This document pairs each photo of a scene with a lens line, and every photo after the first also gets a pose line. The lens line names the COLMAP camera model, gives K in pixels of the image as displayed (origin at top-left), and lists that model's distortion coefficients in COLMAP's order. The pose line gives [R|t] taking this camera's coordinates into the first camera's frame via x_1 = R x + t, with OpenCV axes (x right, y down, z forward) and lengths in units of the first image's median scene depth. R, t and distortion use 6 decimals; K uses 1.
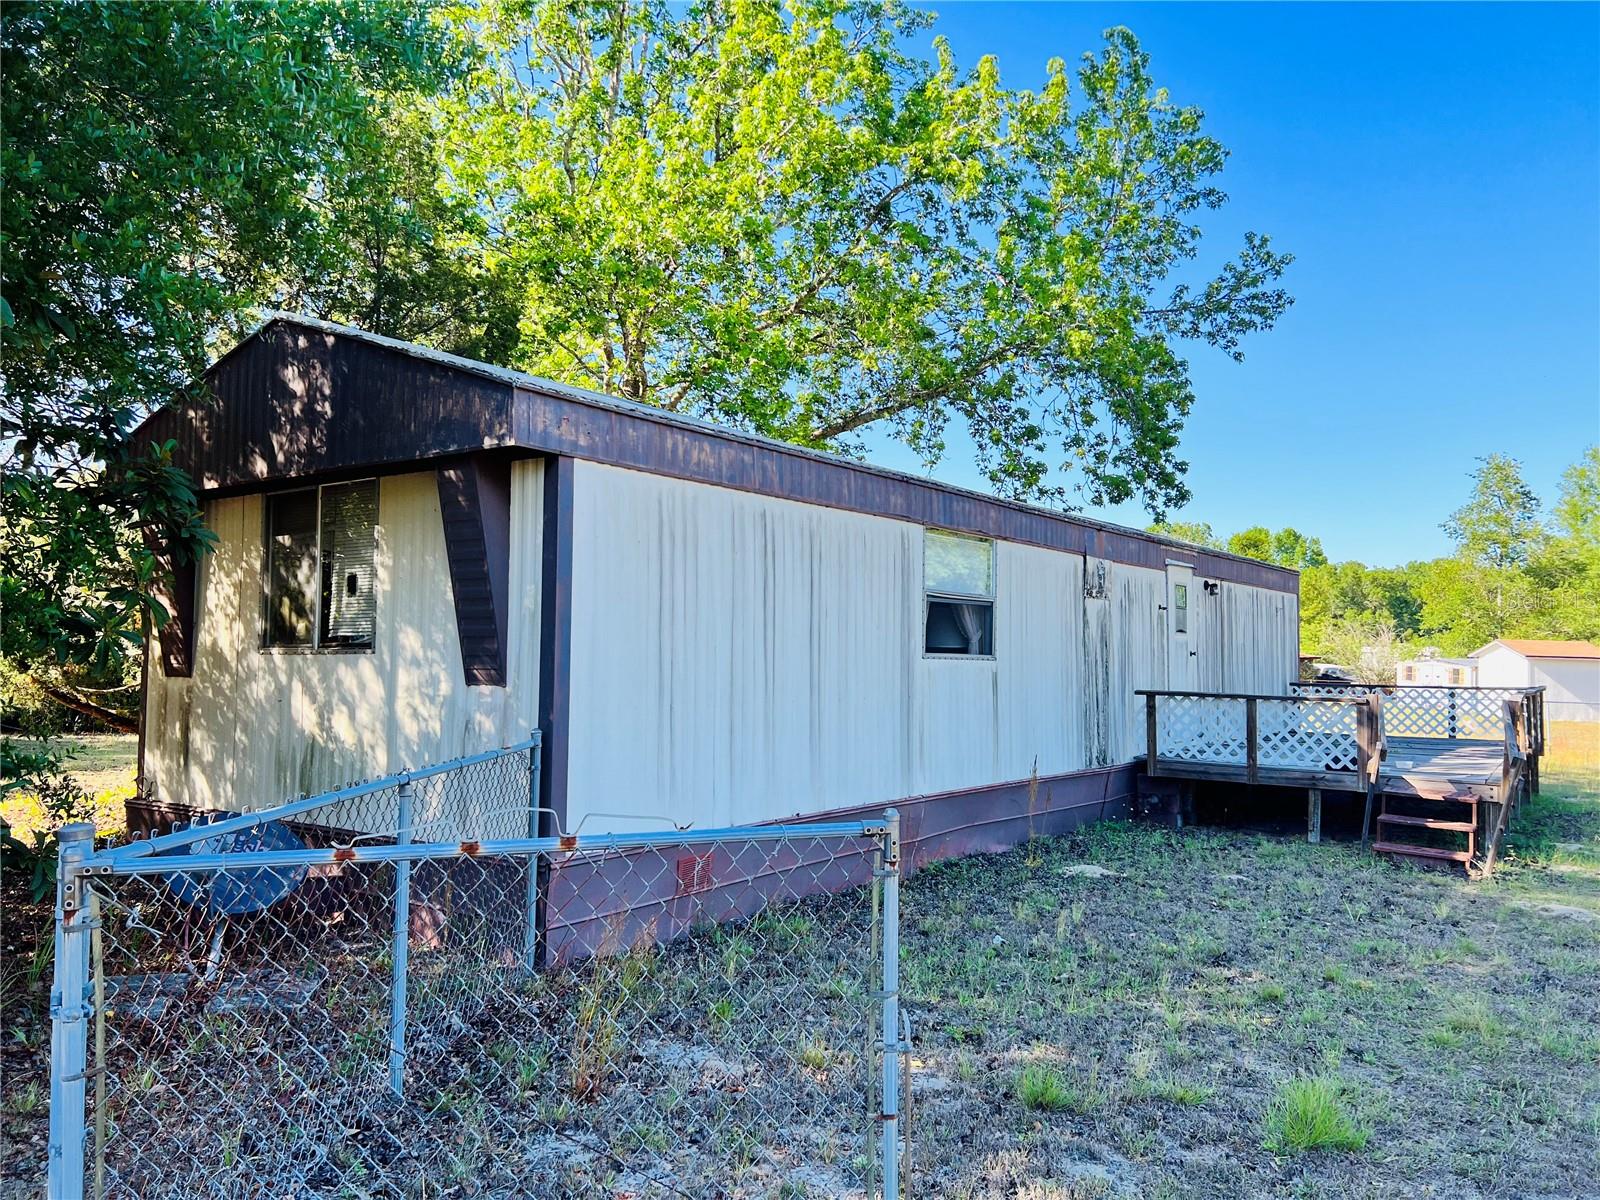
lens RADIAL K [[1184.8, 0, 795.1], [0, 1184.8, 603.5], [0, 0, 1]] dist [0.040298, -0.046815]
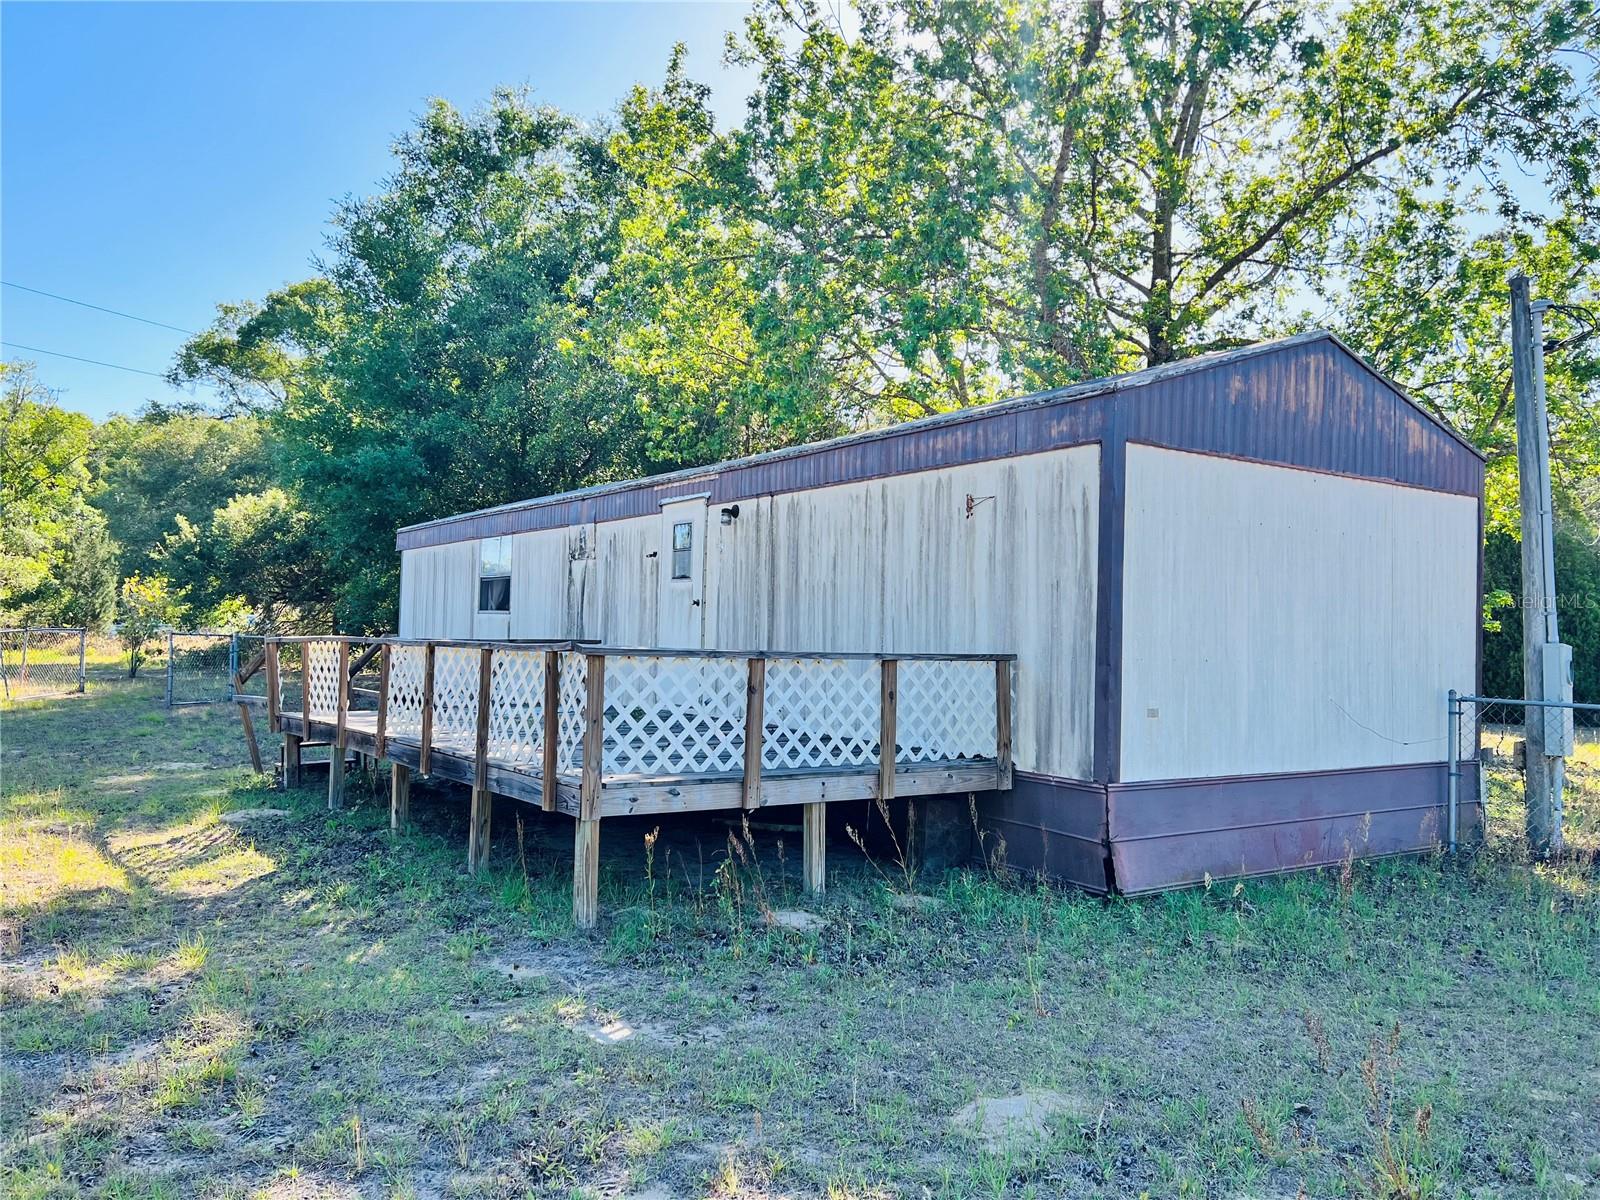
lens RADIAL K [[1183.3, 0, 801.9], [0, 1183.3, 604.3], [0, 0, 1]] dist [0.035012, -0.040360]
pose [[-0.328198, -0.038132, -0.943839, 1.283063], [0.016280, 0.998808, -0.046013, 0.097044], [0.944469, -0.030467, -0.327186, 1.597700]]
